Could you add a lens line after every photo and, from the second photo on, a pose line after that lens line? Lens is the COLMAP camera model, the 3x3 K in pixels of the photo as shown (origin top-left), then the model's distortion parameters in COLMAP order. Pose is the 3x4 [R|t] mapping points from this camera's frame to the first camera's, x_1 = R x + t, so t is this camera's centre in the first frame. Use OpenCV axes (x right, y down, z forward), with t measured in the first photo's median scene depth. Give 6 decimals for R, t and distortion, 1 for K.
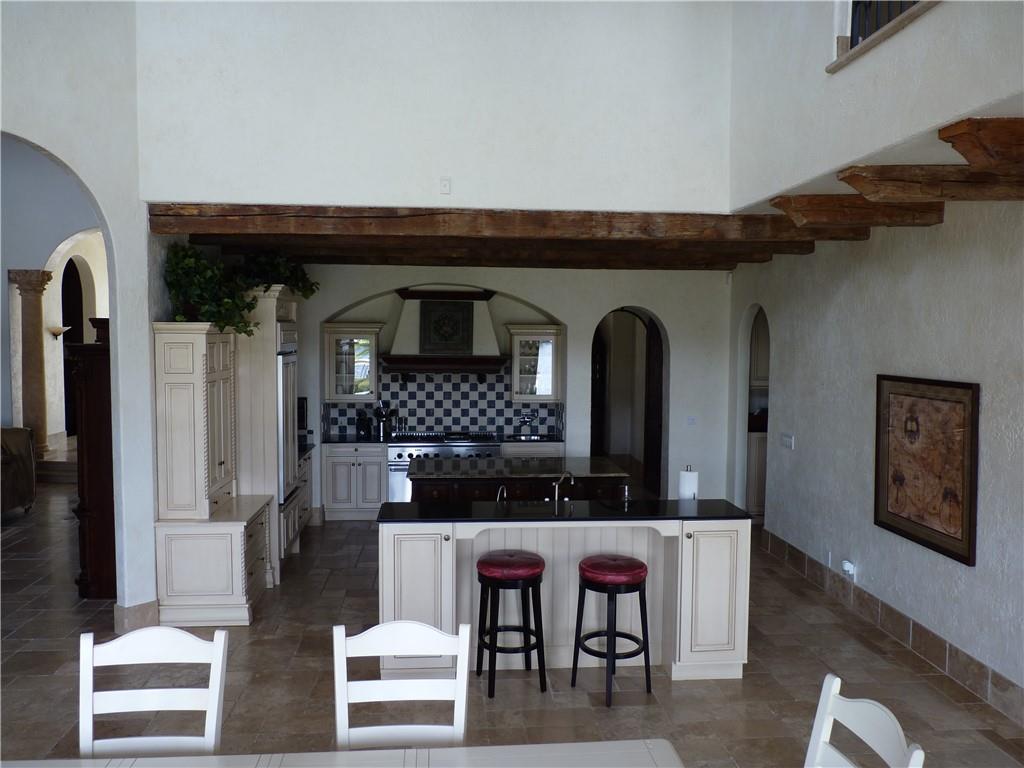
lens RADIAL K [[817.3, 0, 510.8], [0, 817.3, 383.5], [0, 0, 1]] dist [-0.024725, 0.011363]
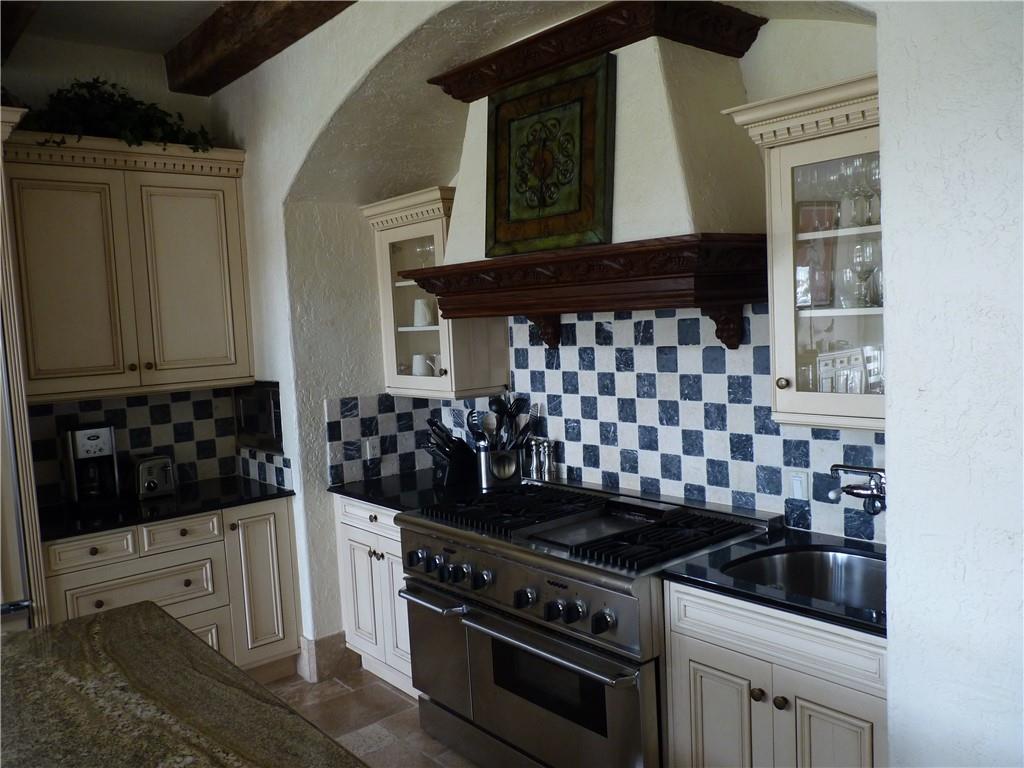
lens RADIAL K [[817.3, 0, 514.3], [0, 817.3, 380.8], [0, 0, 1]] dist [-0.024725, 0.011363]
pose [[0.589723, 0.025010, -0.807218, 0.154370], [-0.001941, 0.999561, 0.029551, 0.003374], [0.807603, -0.015860, 0.589513, 0.767984]]
